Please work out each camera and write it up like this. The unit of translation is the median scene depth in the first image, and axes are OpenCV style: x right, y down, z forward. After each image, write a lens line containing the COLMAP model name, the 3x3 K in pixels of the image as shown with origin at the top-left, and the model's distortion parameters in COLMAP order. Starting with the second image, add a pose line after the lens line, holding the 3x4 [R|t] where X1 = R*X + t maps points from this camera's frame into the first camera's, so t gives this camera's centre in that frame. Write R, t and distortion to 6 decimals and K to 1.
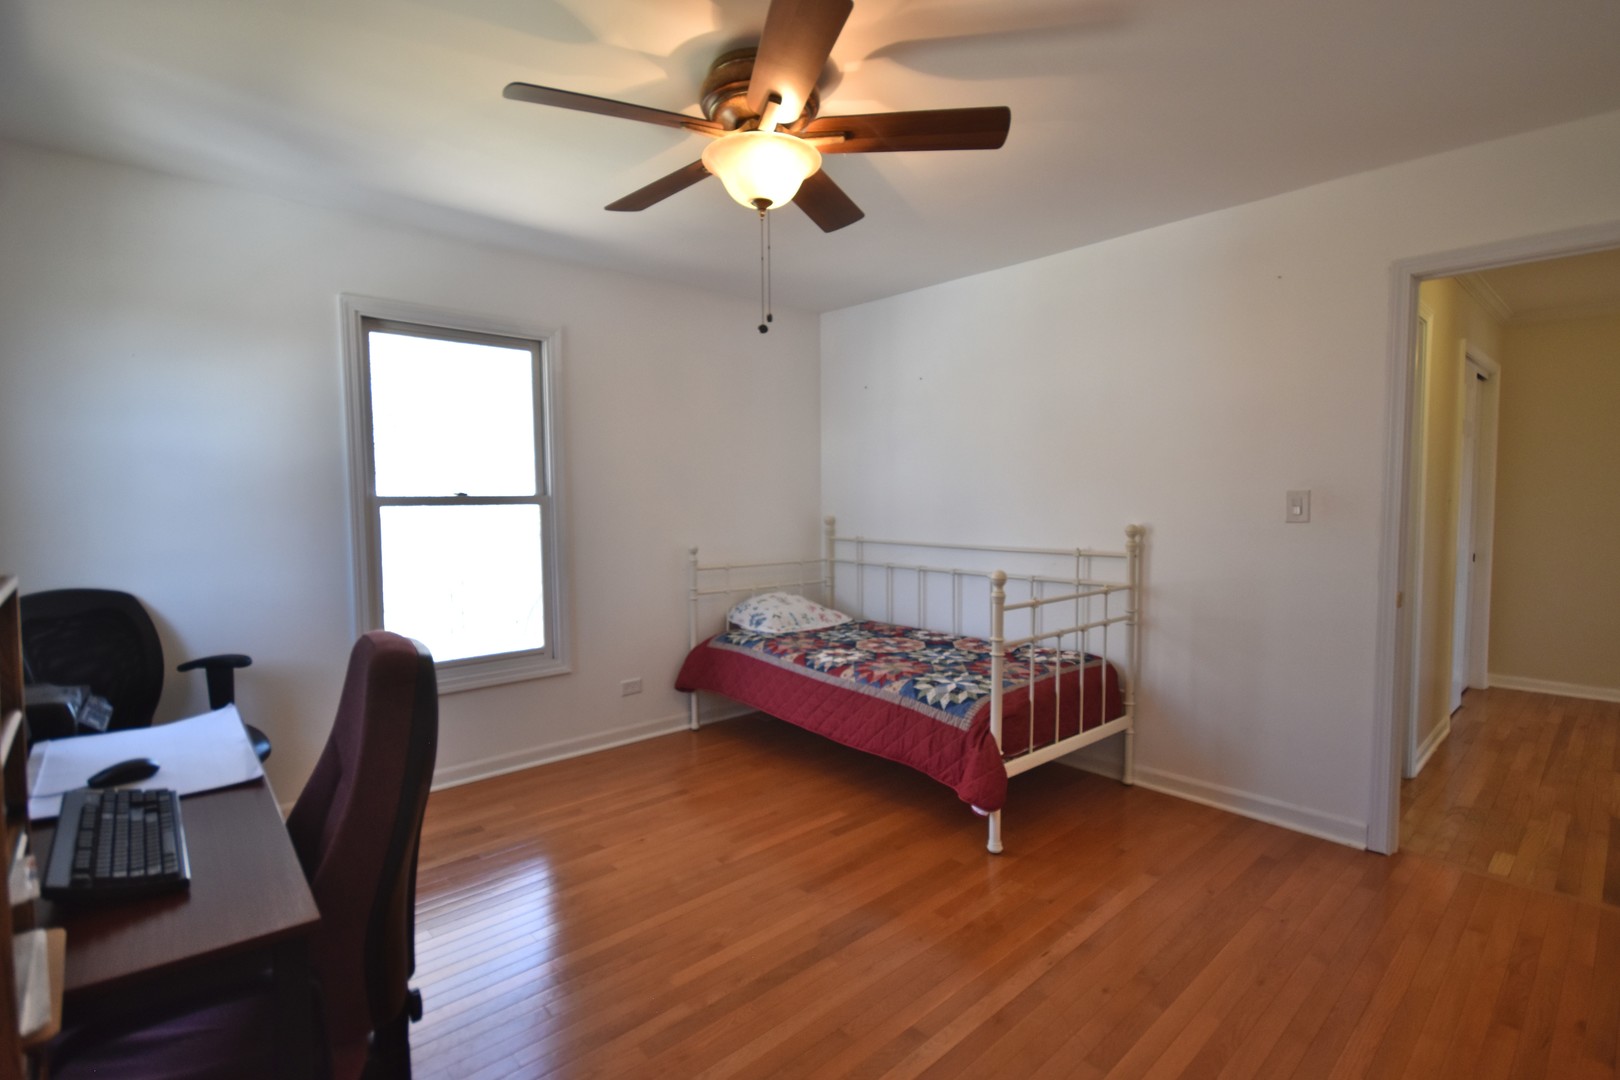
lens RADIAL K [[745.4, 0, 819.1], [0, 745.4, 536.8], [0, 0, 1]] dist [0.004567, -0.005008]
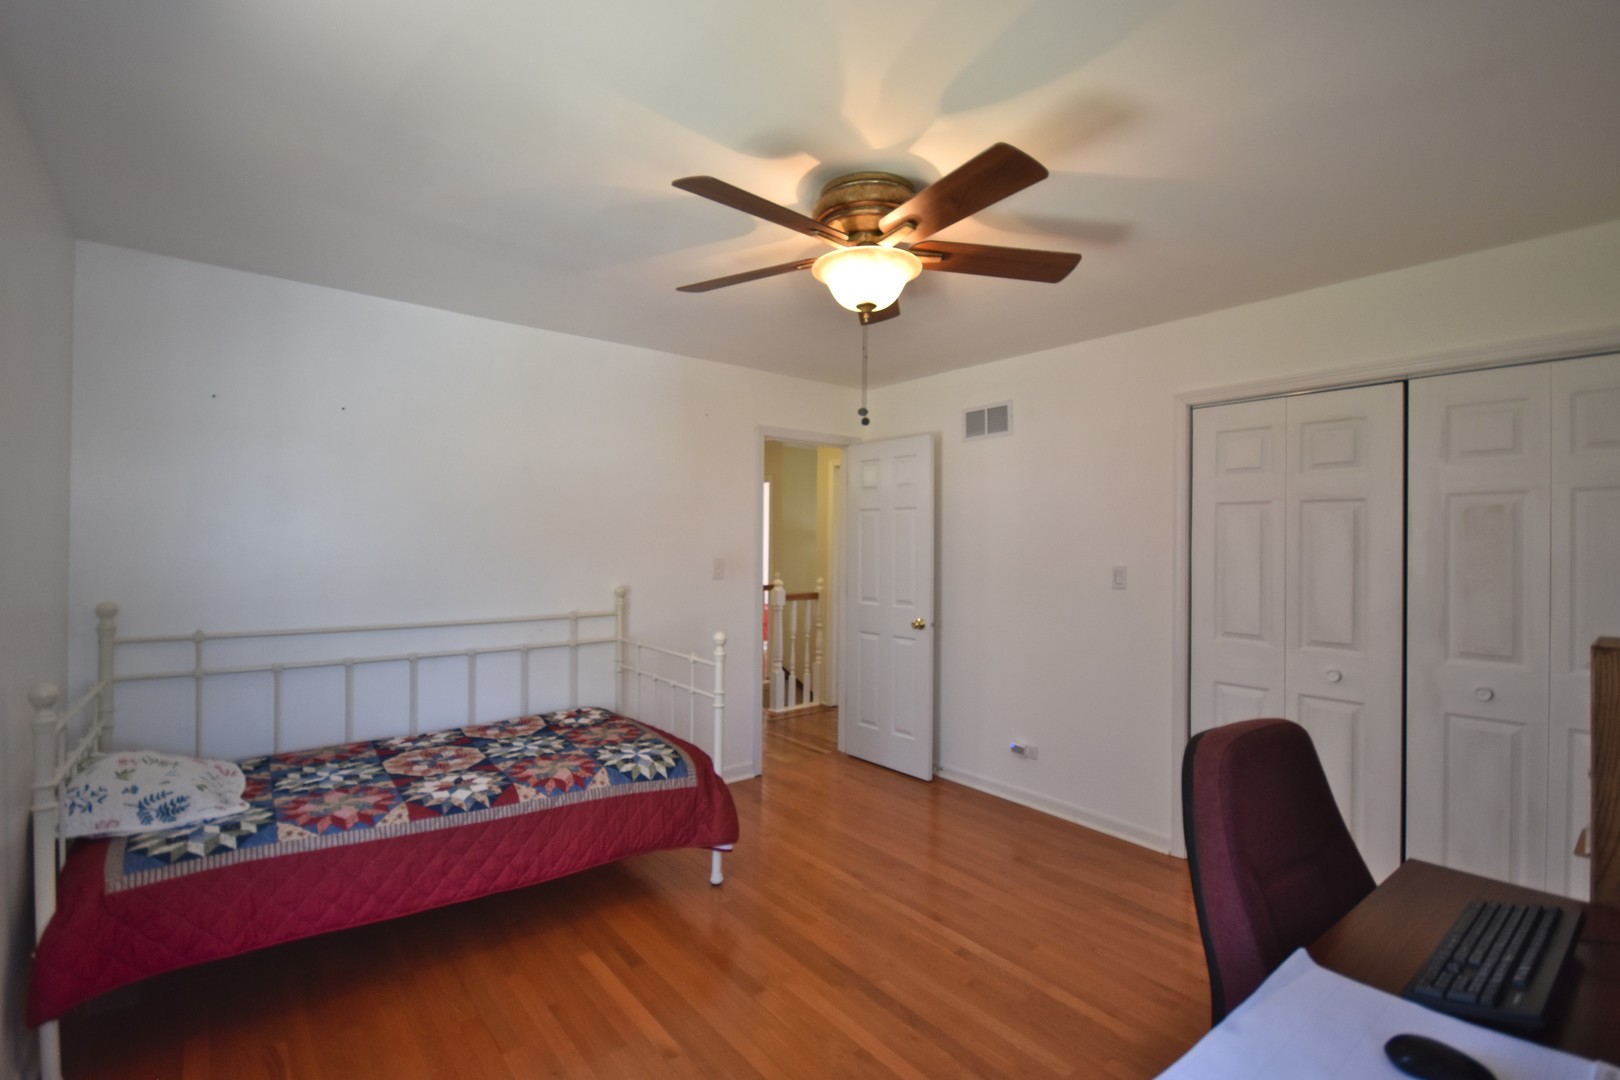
lens RADIAL K [[682.2, 0, 803.3], [0, 682.2, 548.1], [0, 0, 1]] dist [-0.003529, 0.000089]
pose [[0.099189, 0.004319, 0.995059, -0.638838], [0.049863, 0.998713, -0.009305, -0.054198], [-0.993819, 0.050539, 0.098846, 0.608966]]
